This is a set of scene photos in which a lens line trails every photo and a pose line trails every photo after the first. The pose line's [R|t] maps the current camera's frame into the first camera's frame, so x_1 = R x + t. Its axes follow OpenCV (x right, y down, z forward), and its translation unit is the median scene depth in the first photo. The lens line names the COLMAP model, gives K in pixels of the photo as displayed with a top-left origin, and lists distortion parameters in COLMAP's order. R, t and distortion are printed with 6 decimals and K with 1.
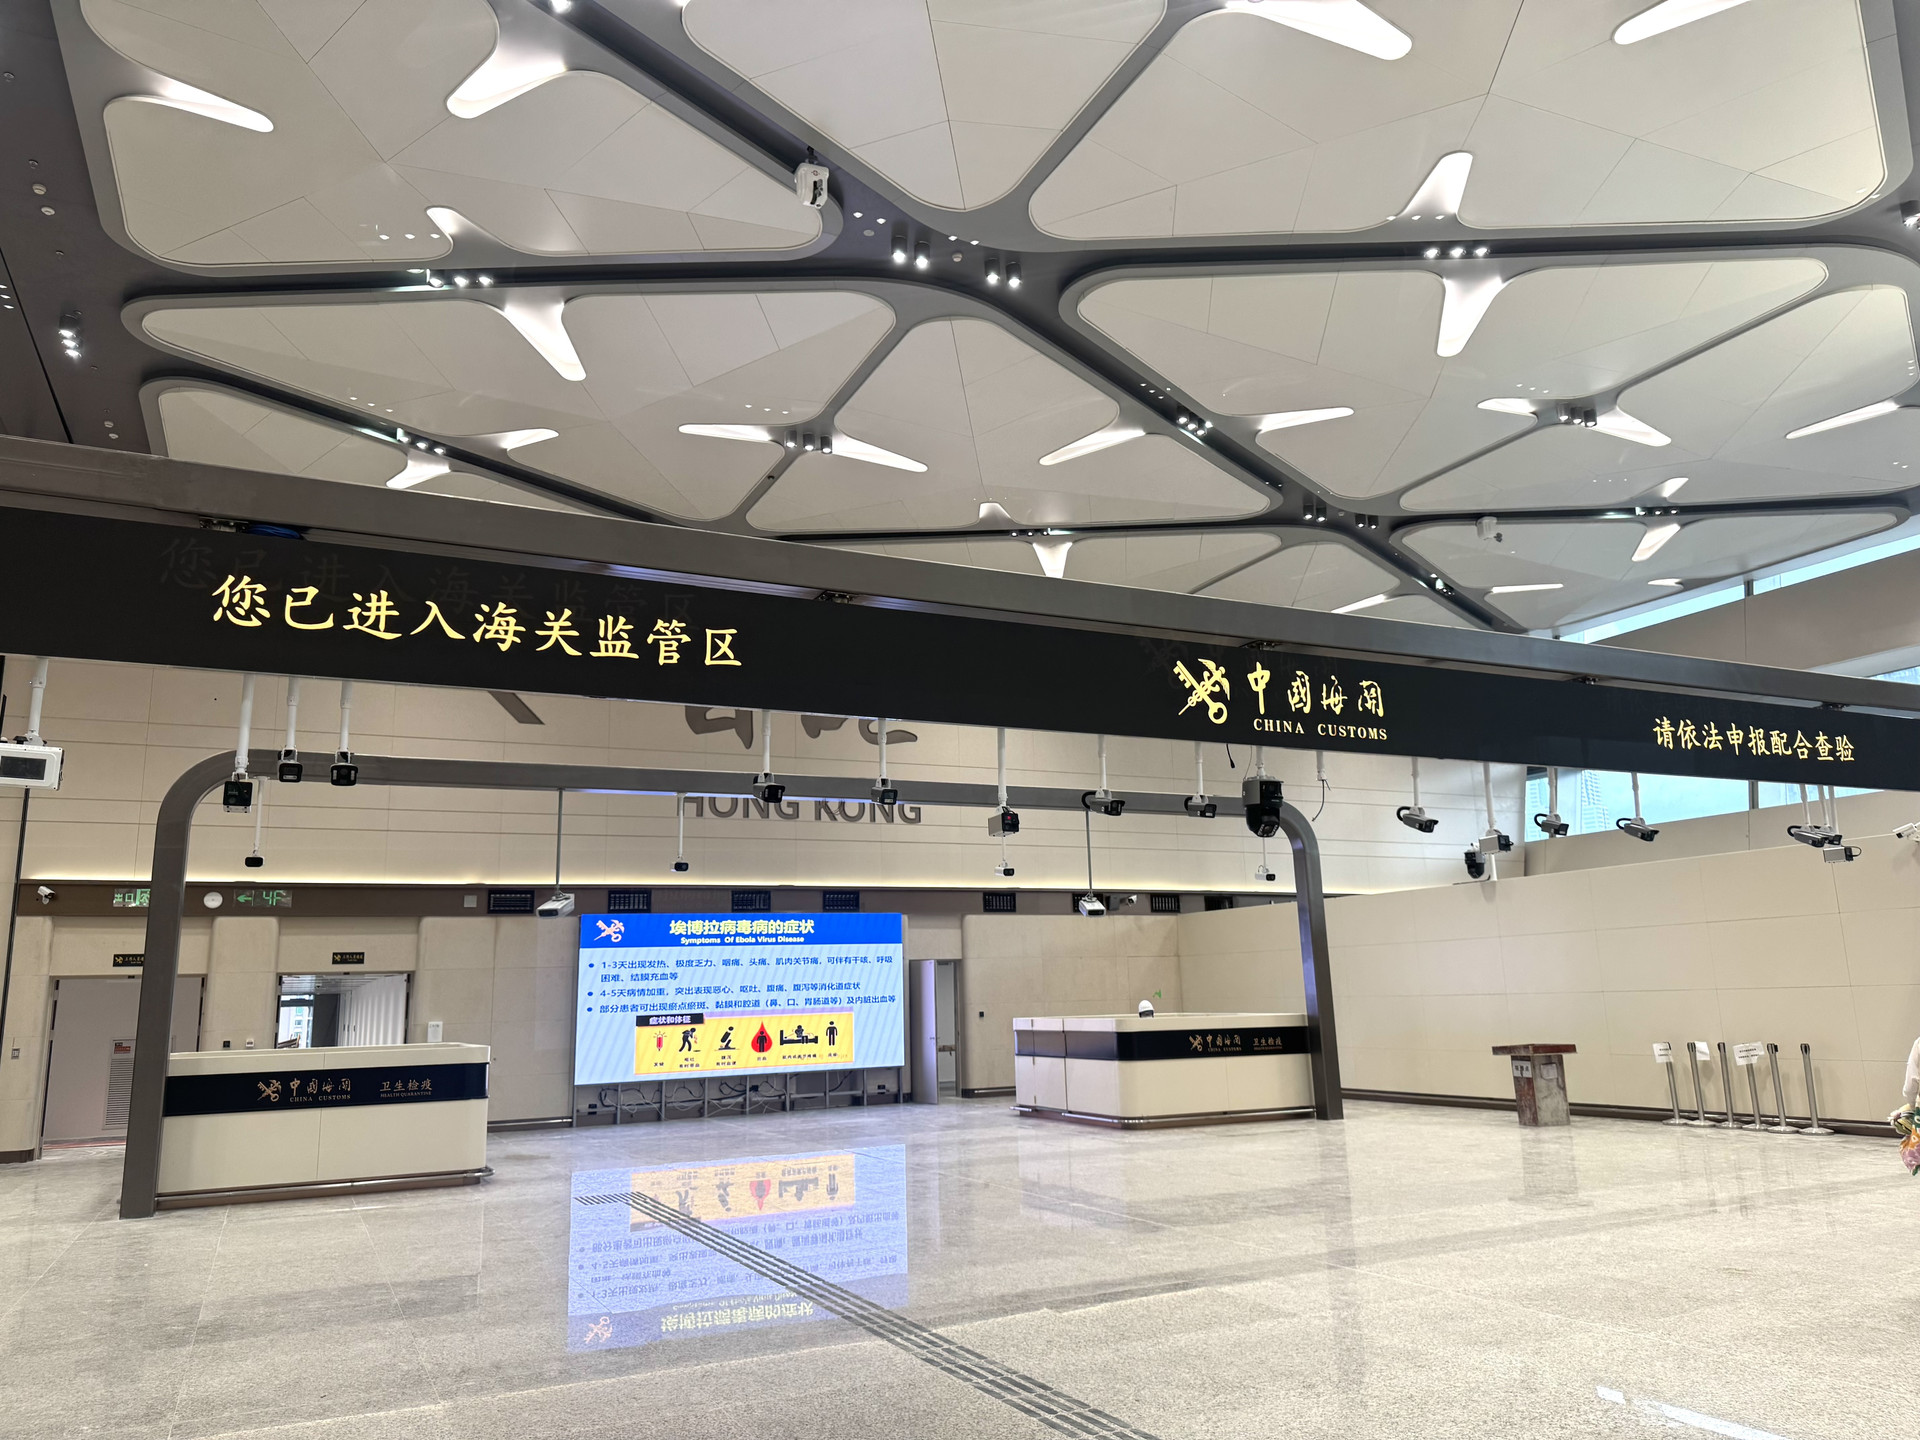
lens RADIAL K [[1346.8, 0, 956.7], [0, 1346.8, 762.7], [0, 0, 1]] dist [0.047940, -0.060812]
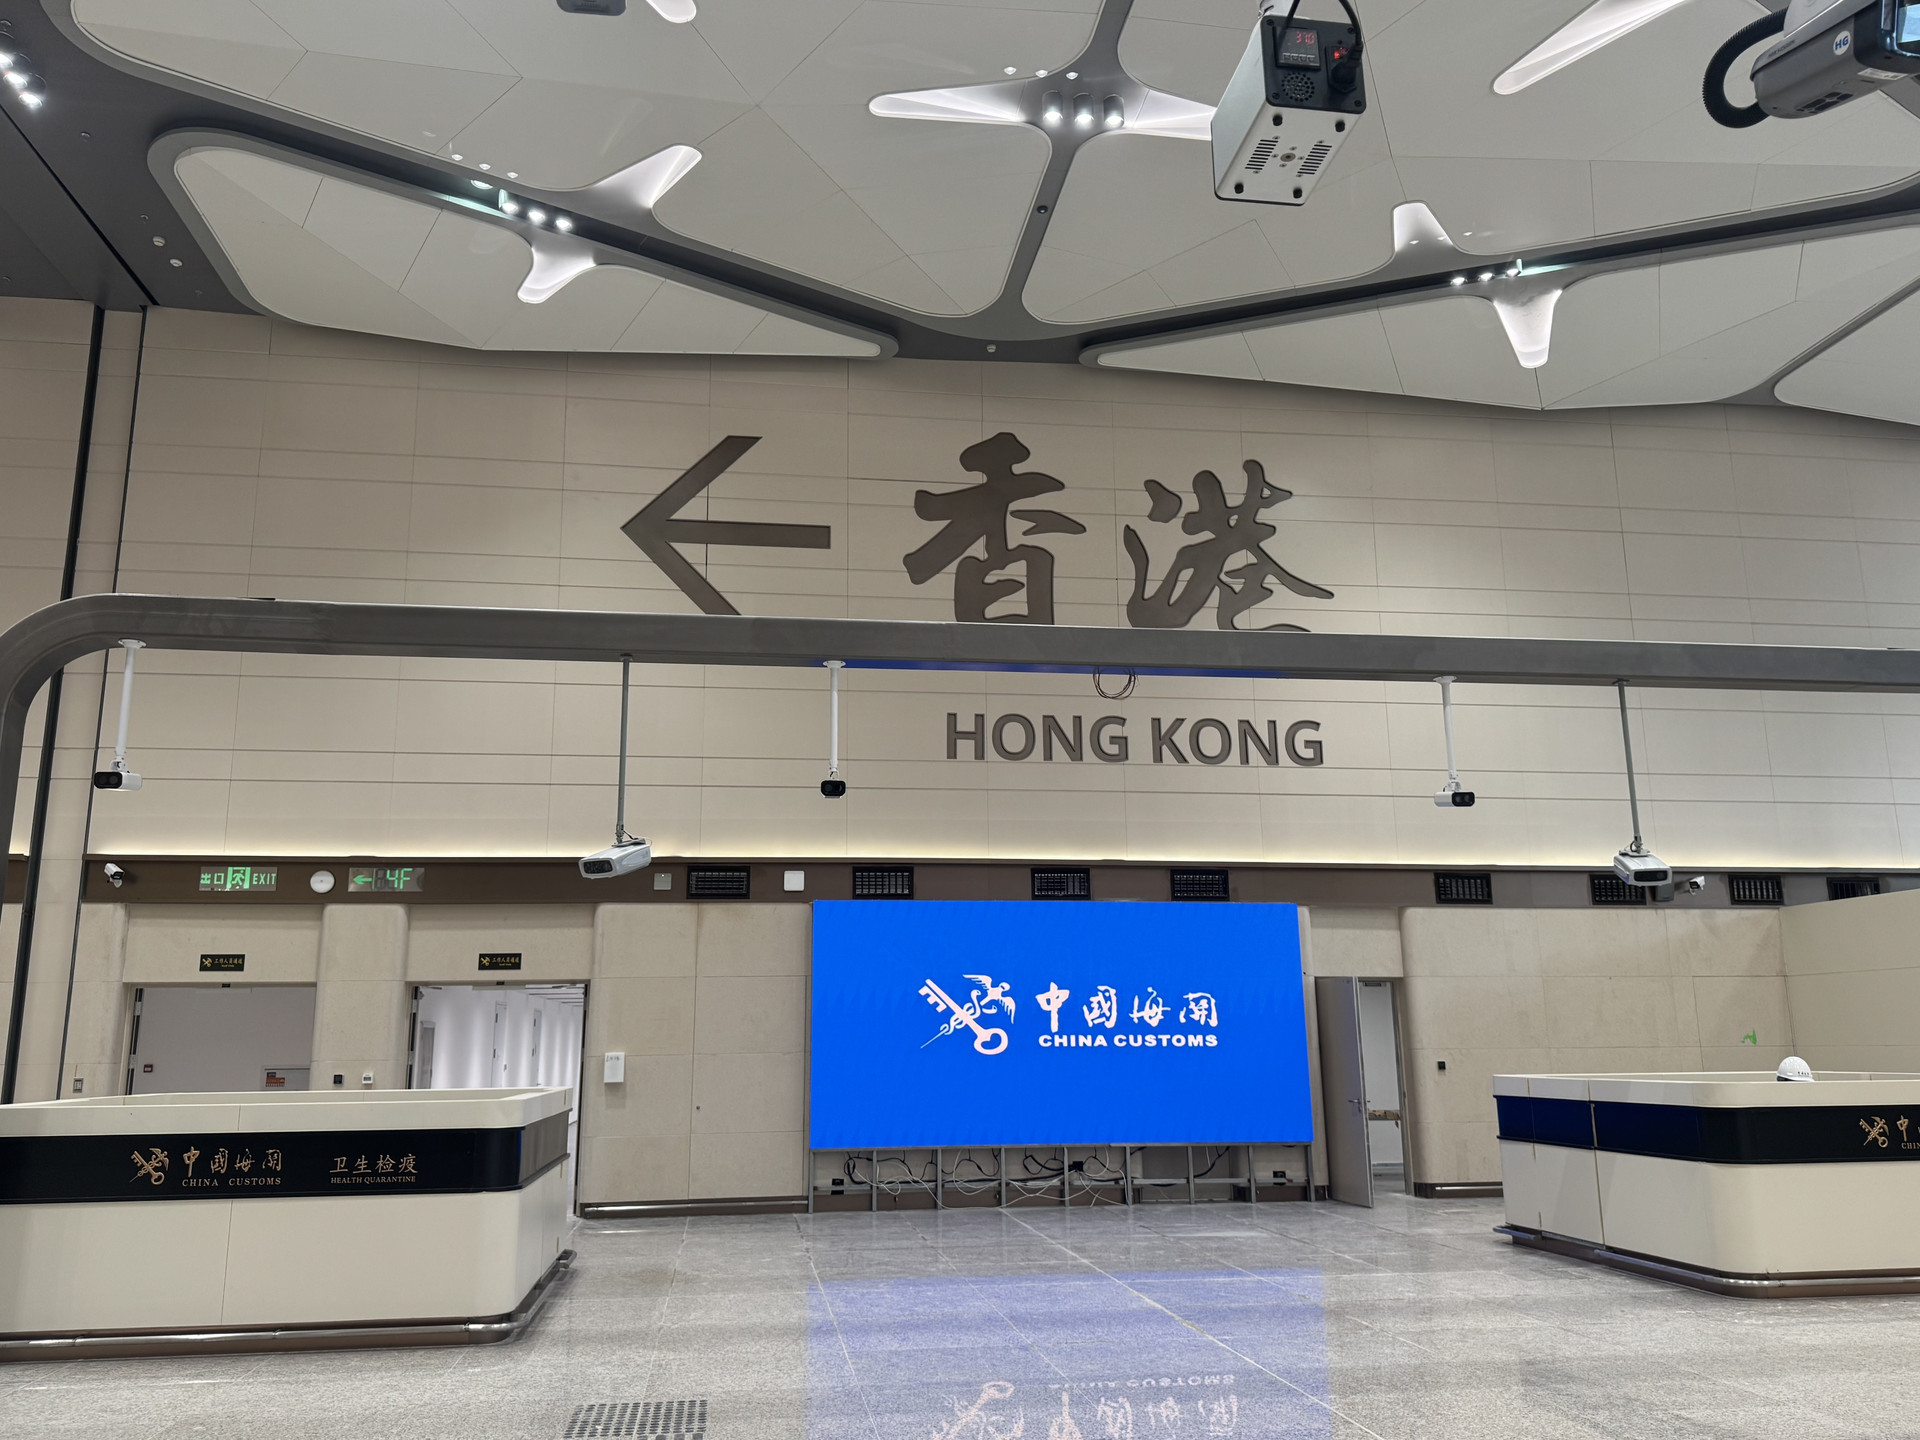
lens RADIAL K [[1564.6, 0, 879.6], [0, 1564.6, 721.3], [0, 0, 1]] dist [0.184672, -0.354969]
pose [[0.947714, -0.042794, -0.316239, 0.015580], [0.035910, 0.998975, -0.027568, 0.044314], [0.317095, 0.014770, 0.948279, 0.247224]]
